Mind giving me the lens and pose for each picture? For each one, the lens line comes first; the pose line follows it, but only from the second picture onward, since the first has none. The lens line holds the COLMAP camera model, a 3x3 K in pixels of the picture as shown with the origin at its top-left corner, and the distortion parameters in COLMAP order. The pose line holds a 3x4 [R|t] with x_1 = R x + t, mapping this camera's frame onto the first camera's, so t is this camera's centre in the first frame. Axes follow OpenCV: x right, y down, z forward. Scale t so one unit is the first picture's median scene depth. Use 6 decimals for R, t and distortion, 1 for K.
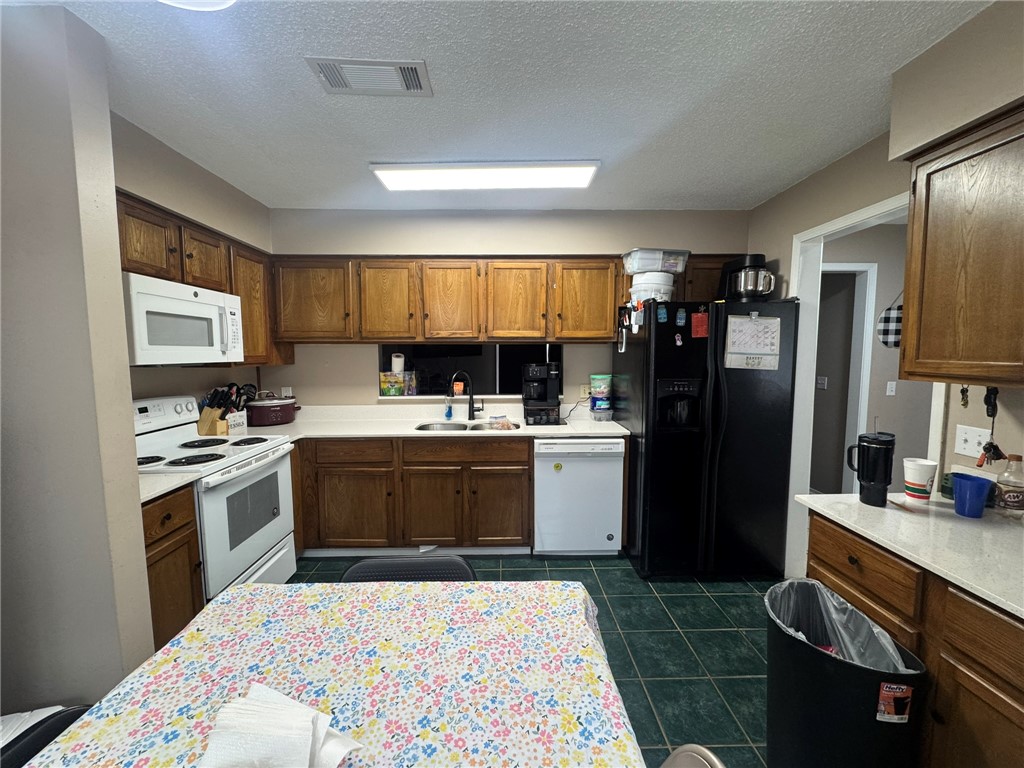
lens RADIAL K [[407.1, 0, 509.1], [0, 407.1, 384.2], [0, 0, 1]] dist [0.001280, -0.000377]
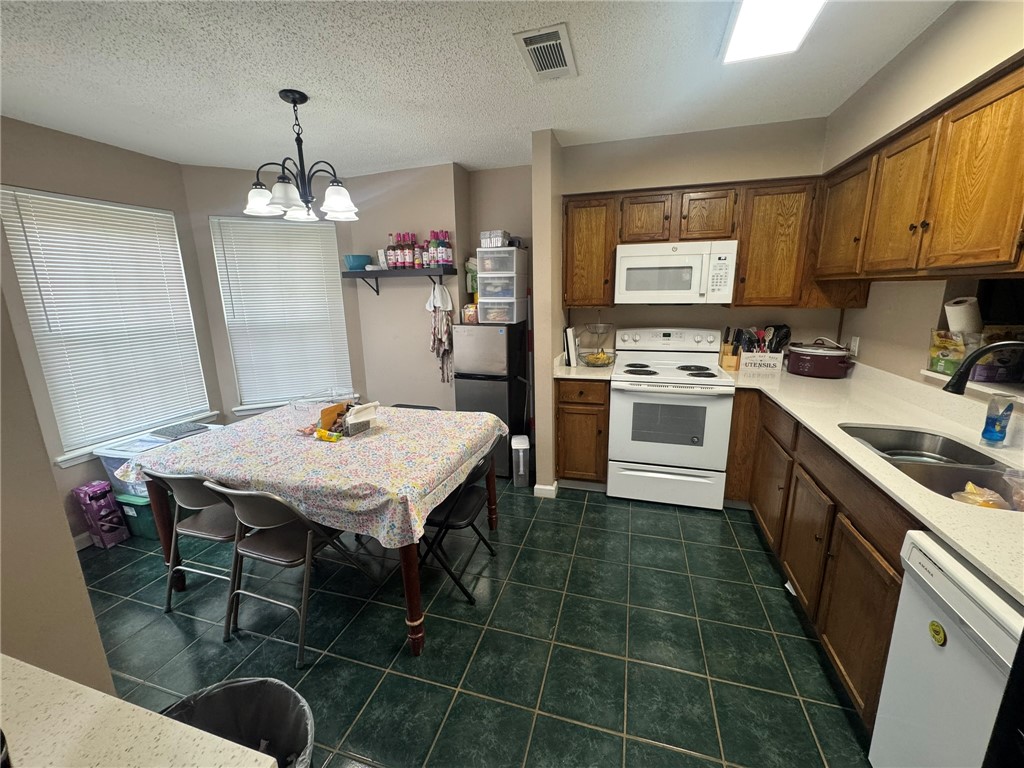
lens RADIAL K [[407.1, 0, 511.3], [0, 407.1, 382.2], [0, 0, 1]] dist [0.001280, -0.000377]
pose [[-0.297460, 0.214800, -0.930257, 0.598062], [-0.059347, 0.968318, 0.242565, -0.085292], [0.952888, 0.127361, -0.275289, 0.825903]]
